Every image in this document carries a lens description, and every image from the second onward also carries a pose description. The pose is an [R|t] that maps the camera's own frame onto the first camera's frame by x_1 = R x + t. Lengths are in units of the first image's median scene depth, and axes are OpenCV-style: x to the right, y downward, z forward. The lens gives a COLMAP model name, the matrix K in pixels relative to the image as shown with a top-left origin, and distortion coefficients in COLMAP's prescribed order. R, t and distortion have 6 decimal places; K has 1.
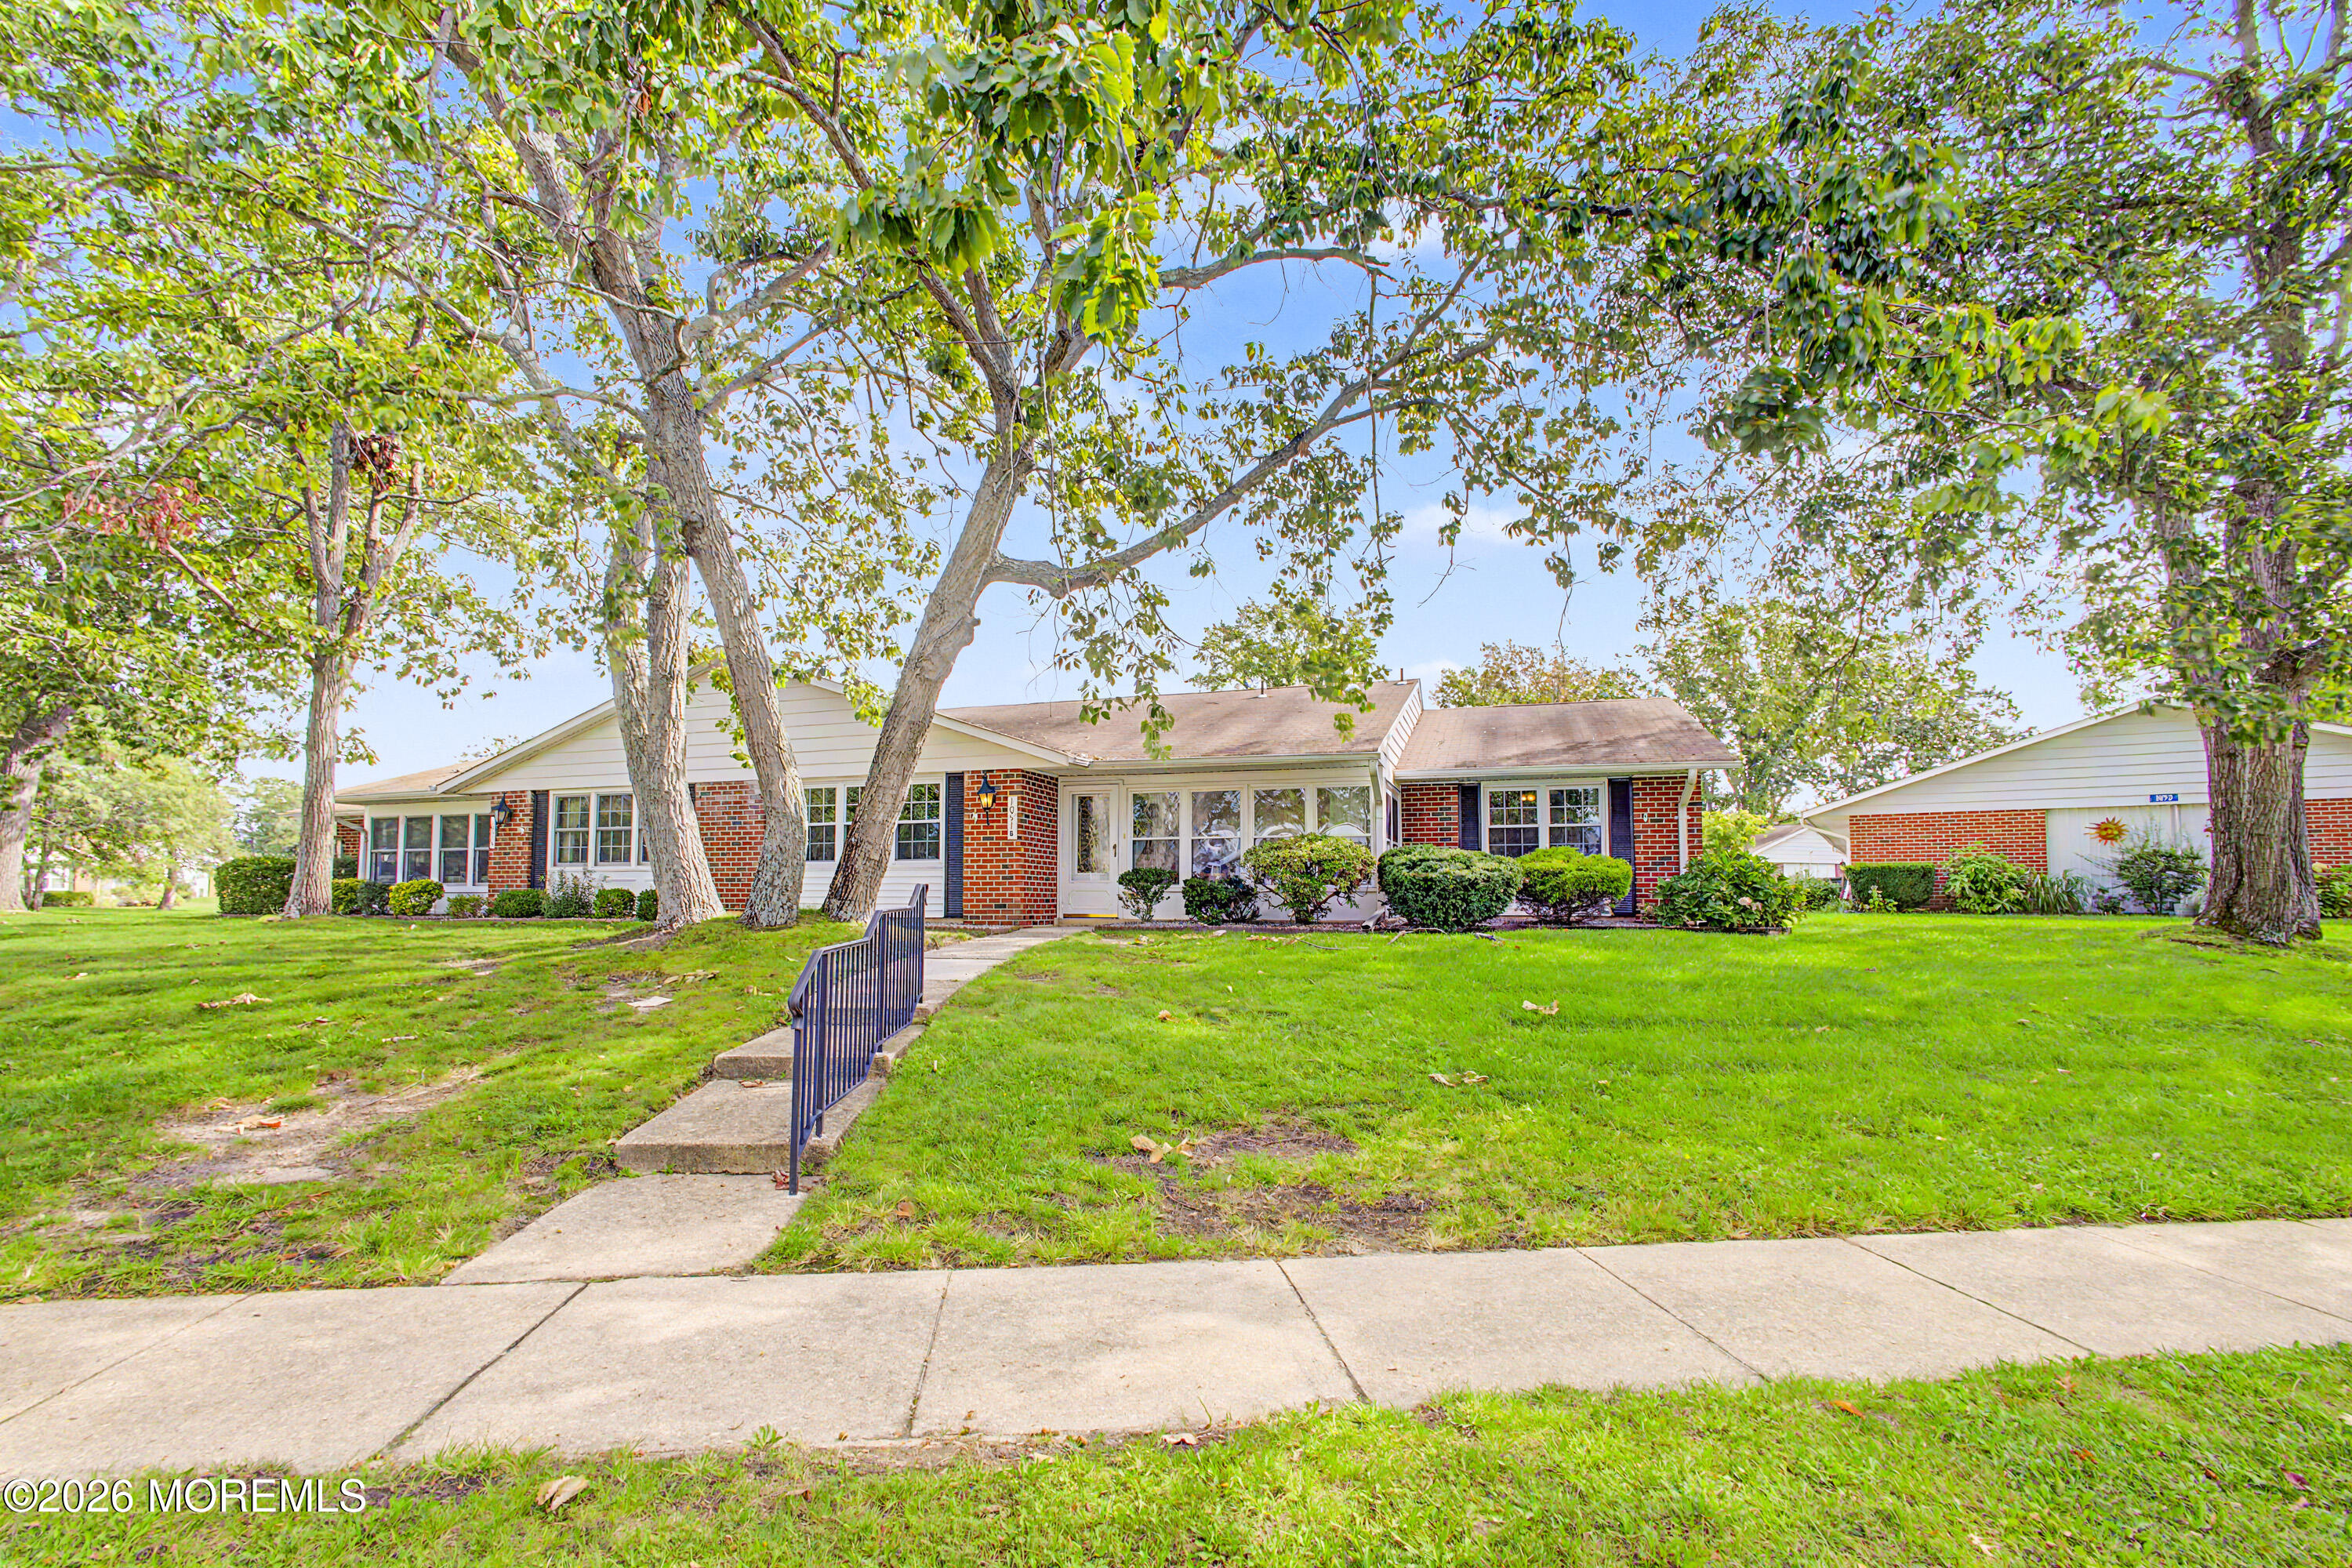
lens RADIAL K [[1018.9, 0, 1180.8], [0, 1018.9, 776.1], [0, 0, 1]] dist [-0.002685, 0.000134]
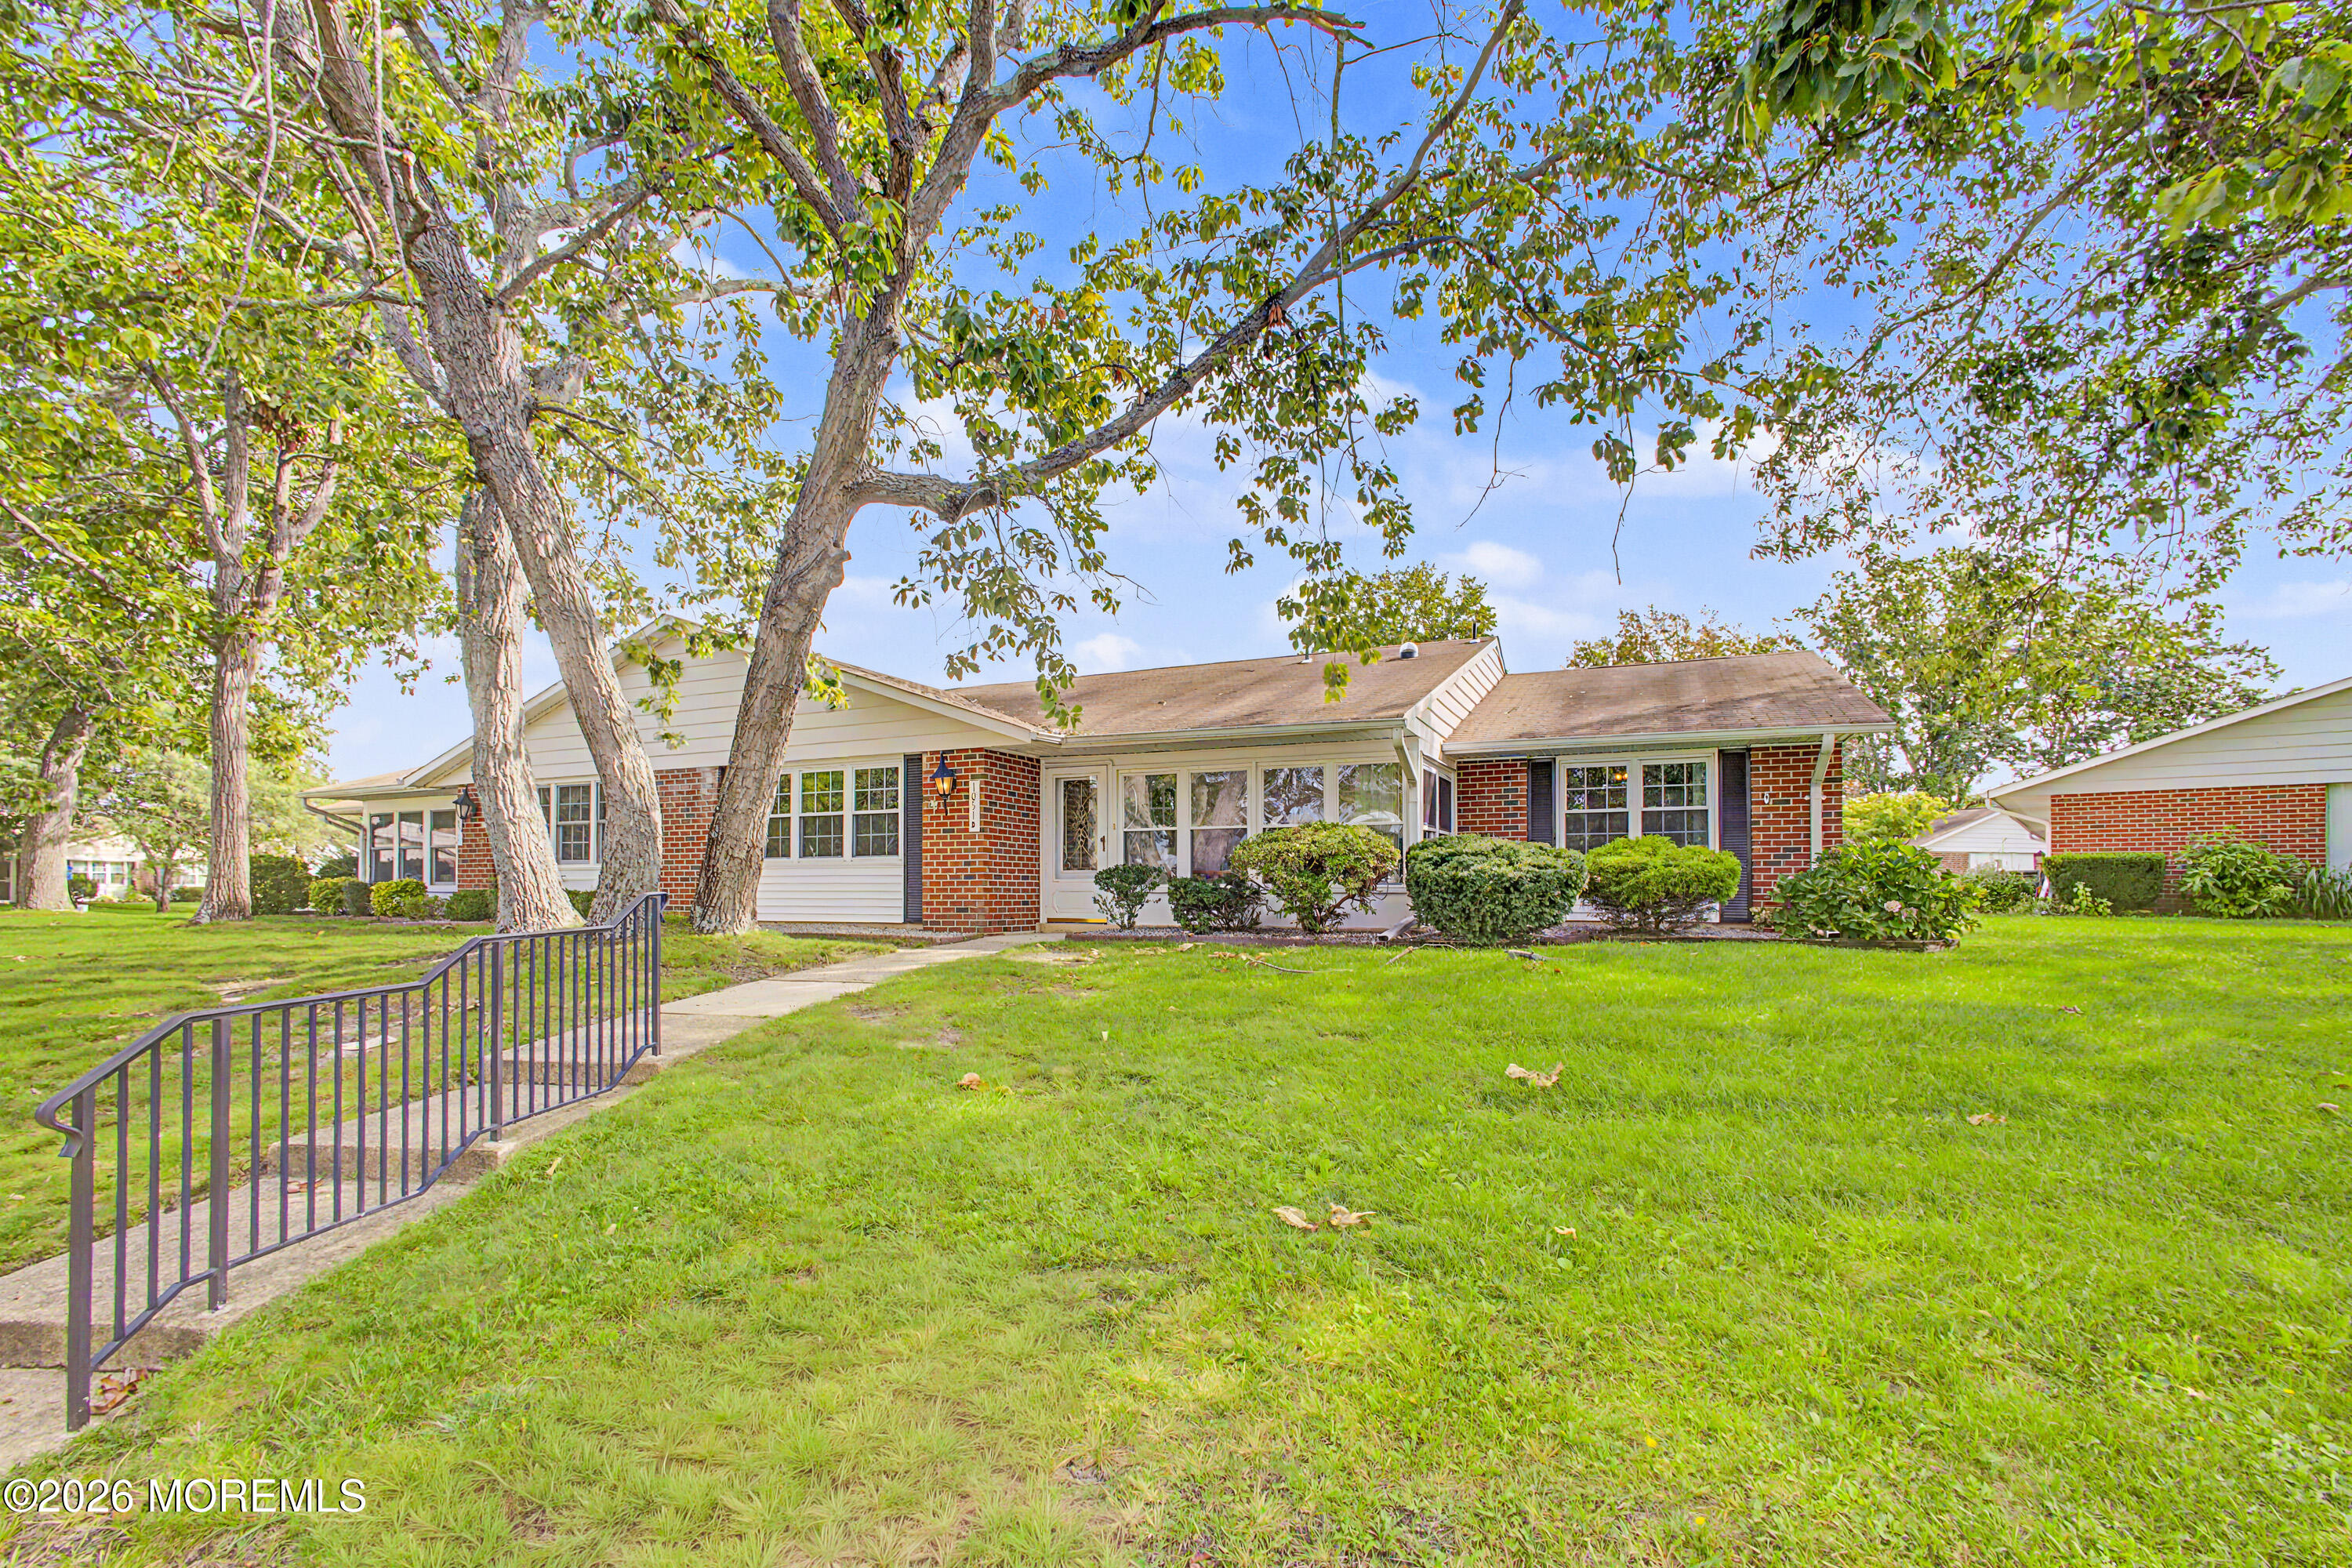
lens RADIAL K [[1076.7, 0, 1185.3], [0, 1076.7, 805.1], [0, 0, 1]] dist [0.004352, 0.000885]
pose [[0.995220, -0.009917, -0.097150, 0.093153], [0.013582, 0.999218, 0.037131, 0.009447], [0.096706, -0.038273, 0.994577, 0.131643]]
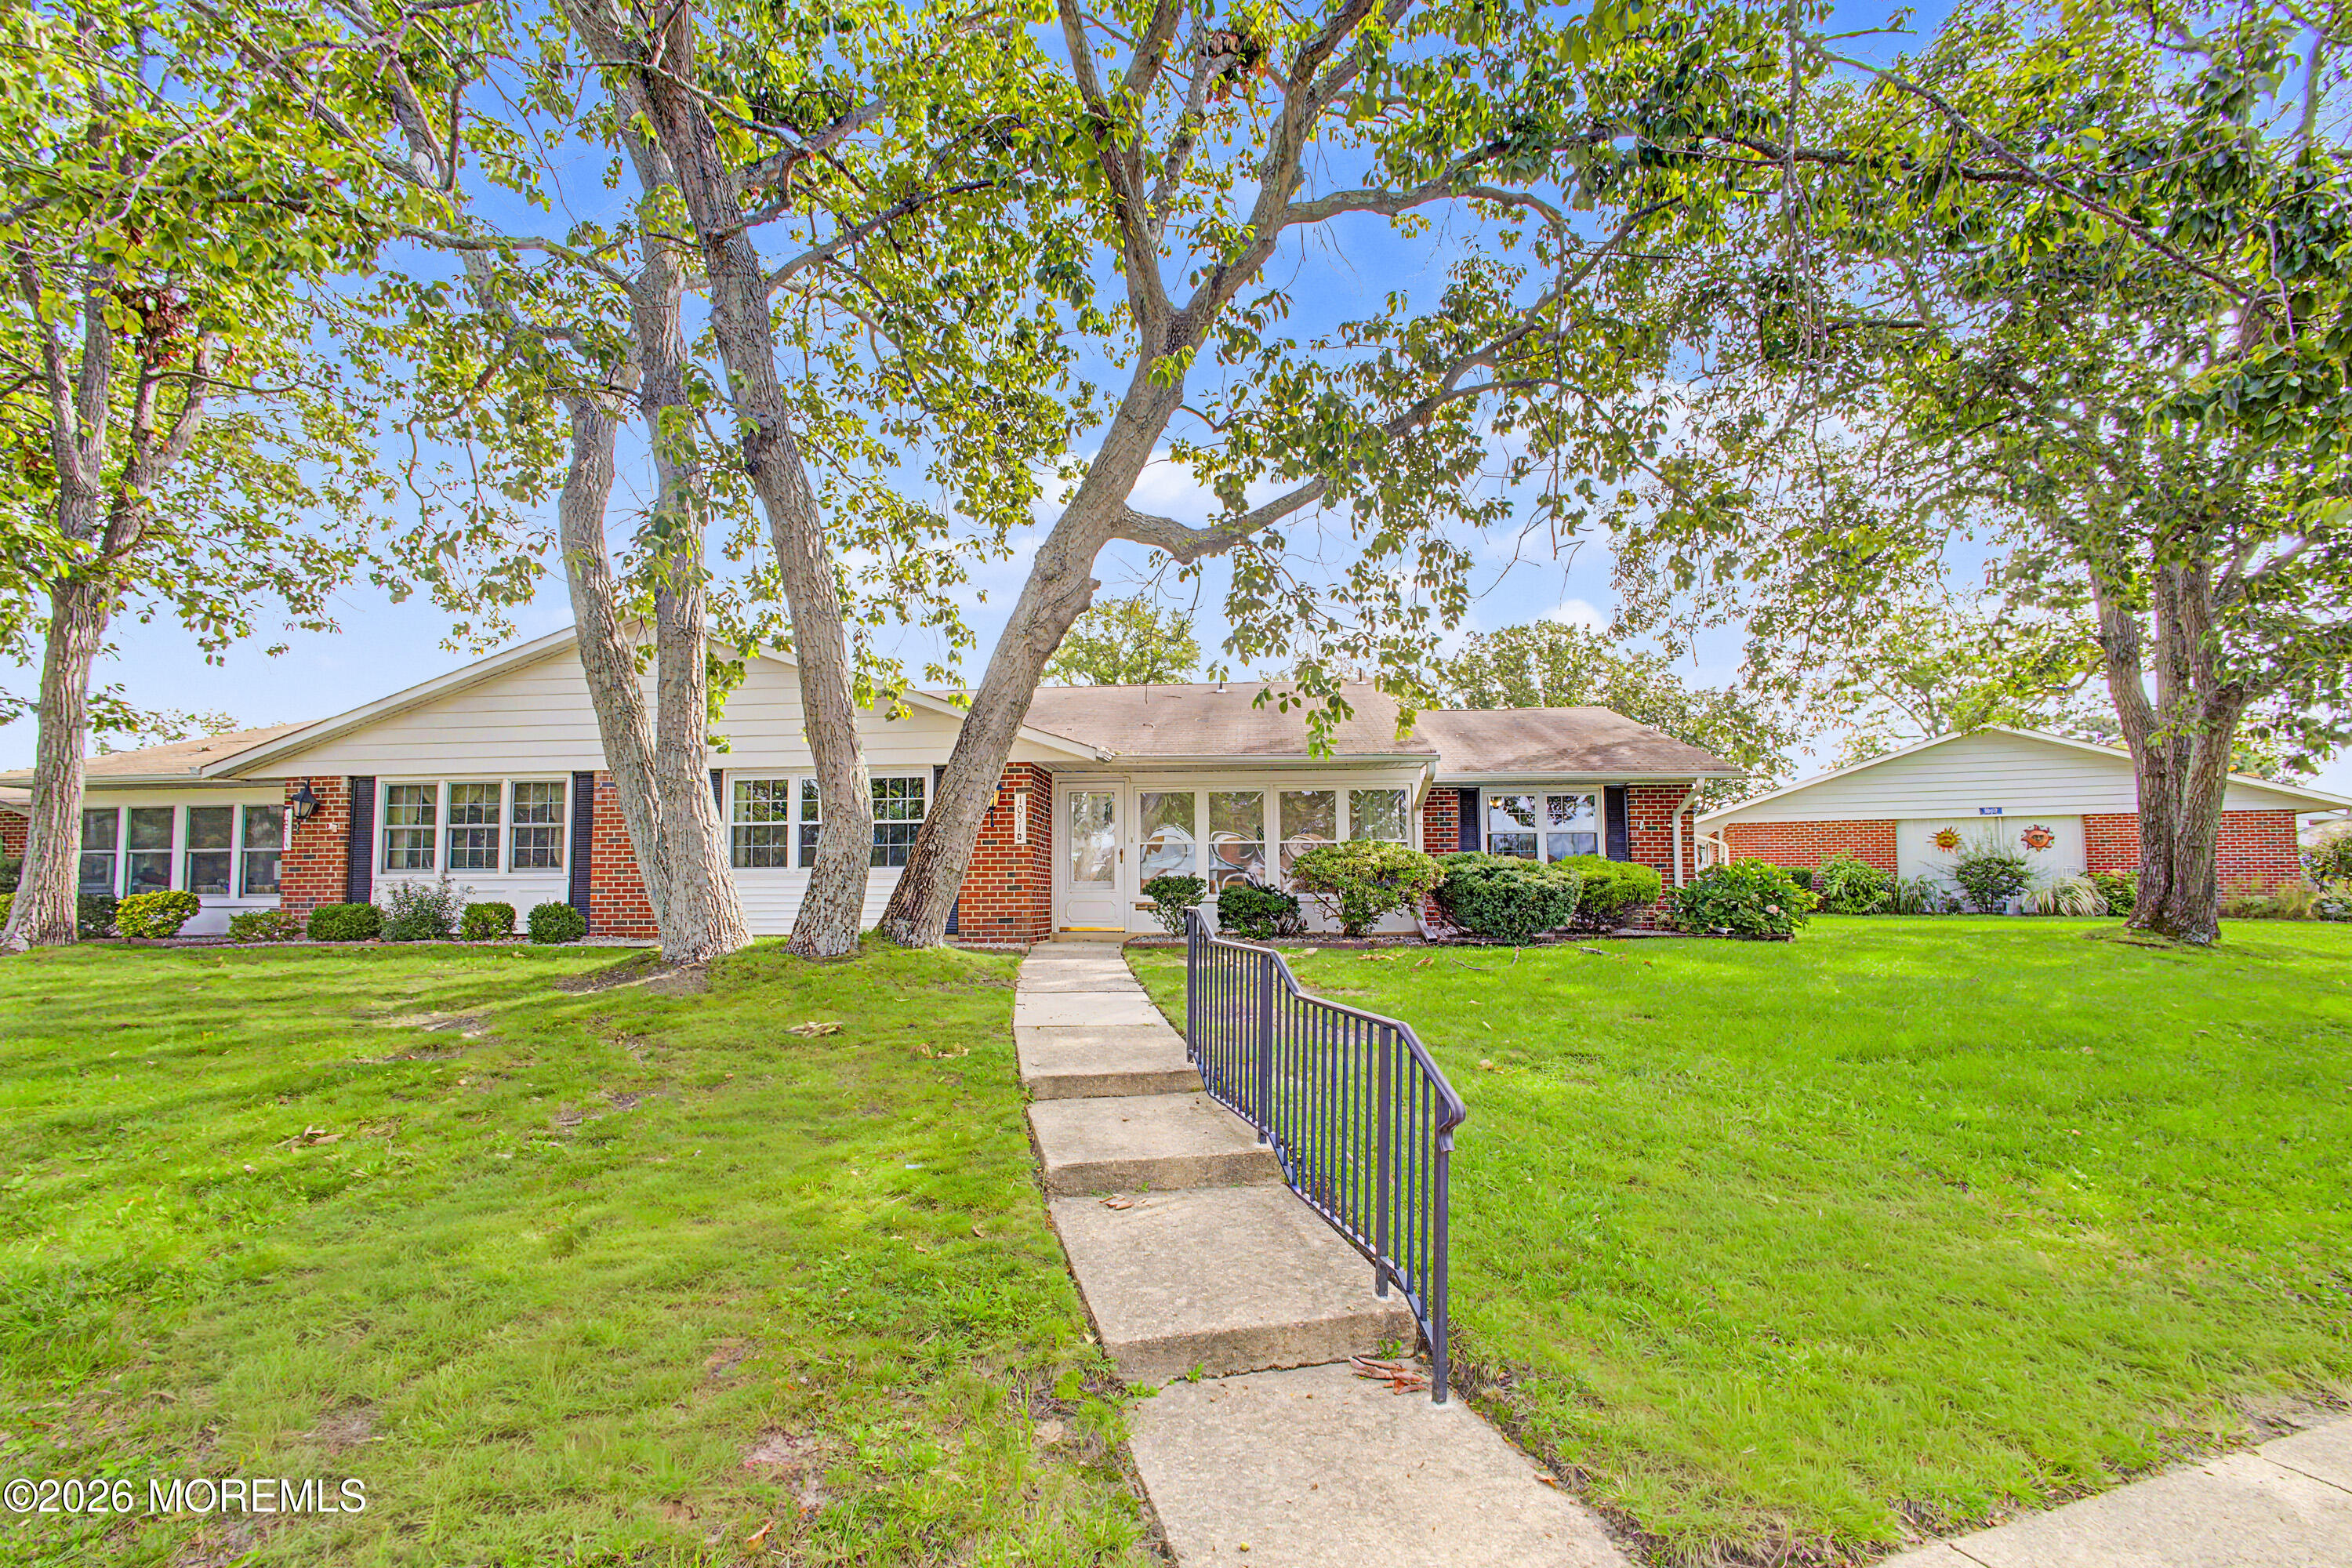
lens RADIAL K [[1018.9, 0, 1180.8], [0, 1018.9, 776.1], [0, 0, 1]] dist [-0.002685, 0.000134]
pose [[0.976294, 0.019521, 0.215566, -0.205916], [-0.019708, 0.999805, -0.001282, 0.002949], [-0.215549, -0.002997, 0.976488, 0.116976]]
